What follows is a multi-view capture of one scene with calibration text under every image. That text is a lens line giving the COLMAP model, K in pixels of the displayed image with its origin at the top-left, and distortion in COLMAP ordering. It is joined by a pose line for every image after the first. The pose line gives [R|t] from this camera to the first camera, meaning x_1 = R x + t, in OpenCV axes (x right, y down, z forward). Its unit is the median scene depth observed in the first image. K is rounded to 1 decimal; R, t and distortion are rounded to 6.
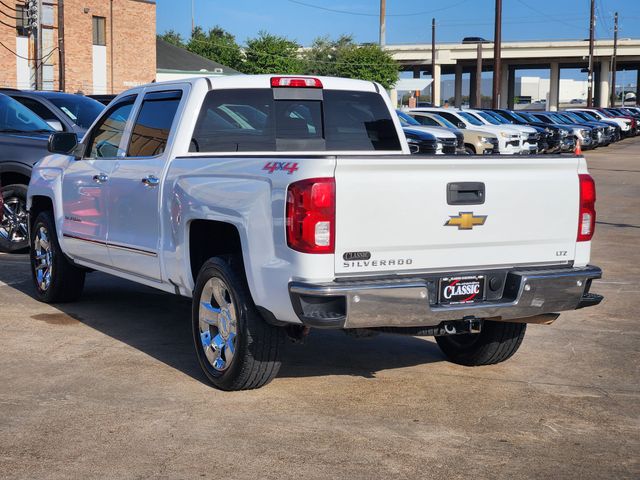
lens RADIAL K [[1249.7, 0, 307.8], [0, 1249.7, 215.5], [0, 0, 1]] dist [-0.499382, 4.136586]
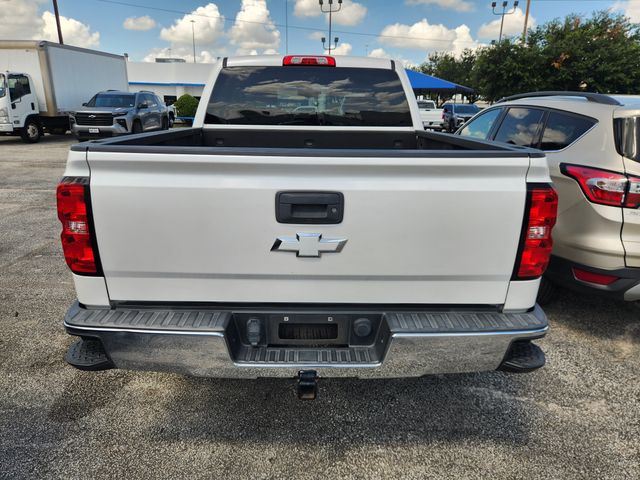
lens RADIAL K [[443.3, 0, 320.0], [0, 443.3, 240.0], [0, 0, 1]] dist [0.008514, -0.000086]
pose [[0.897509, 0.142713, -0.417267, 0.233917], [-0.043705, 0.970316, 0.237859, -0.057880], [0.438826, -0.195243, 0.877104, 0.777812]]
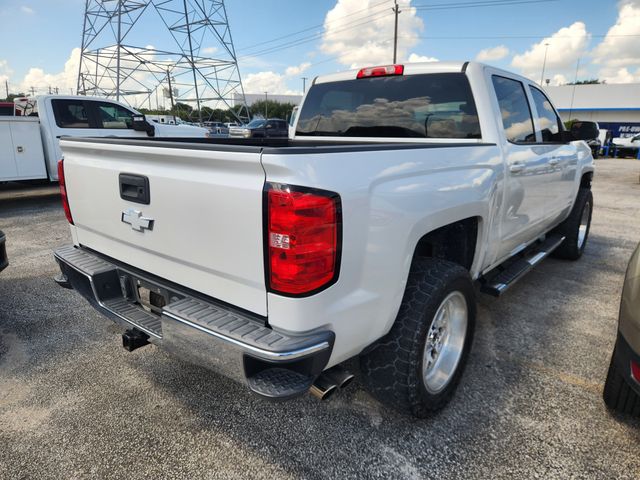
lens RADIAL K [[441.5, 0, 306.6], [0, 441.5, 241.9], [0, 0, 1]] dist [0.033358, -0.031805]
pose [[0.372314, 0.232103, -0.898616, 0.438571], [-0.063603, 0.972329, 0.224790, -0.056249], [0.925925, -0.026538, 0.376775, 0.983017]]
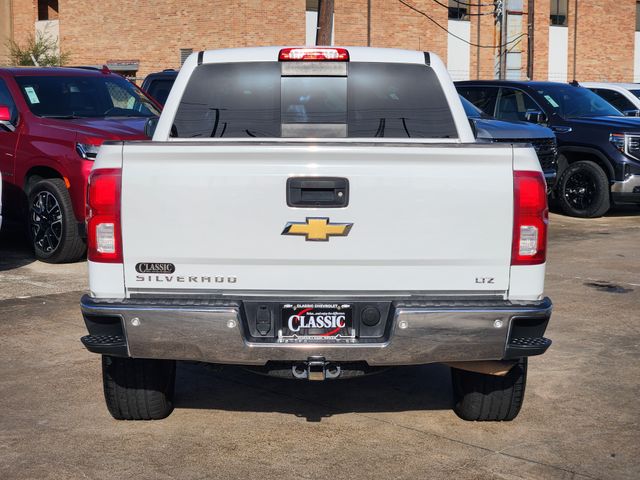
lens RADIAL K [[1249.7, 0, 307.8], [0, 1249.7, 215.5], [0, 0, 1]] dist [-0.499382, 4.136586]
pose [[0.887174, 0.034673, -0.460130, 0.461832], [-0.031612, 0.999397, 0.014359, -0.014440], [0.460350, 0.001807, 0.887736, 0.329825]]
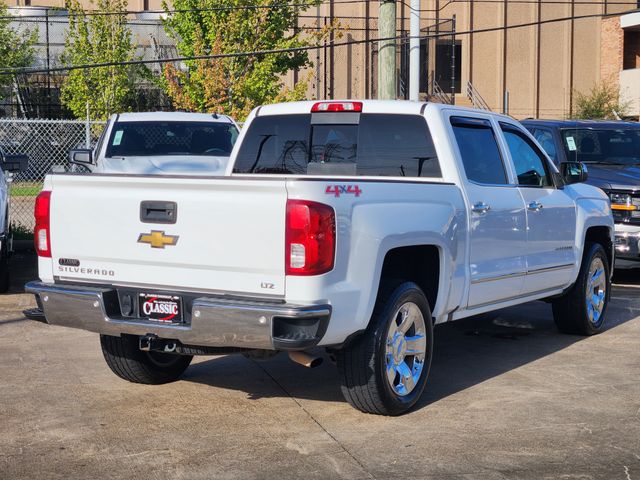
lens RADIAL K [[1249.7, 0, 307.8], [0, 1249.7, 215.5], [0, 0, 1]] dist [-0.499382, 4.136586]
pose [[0.538495, 0.040626, -0.841649, 1.028973], [-0.070867, 0.997482, 0.002807, -0.026102], [0.839643, 0.058133, 0.540018, 0.552361]]
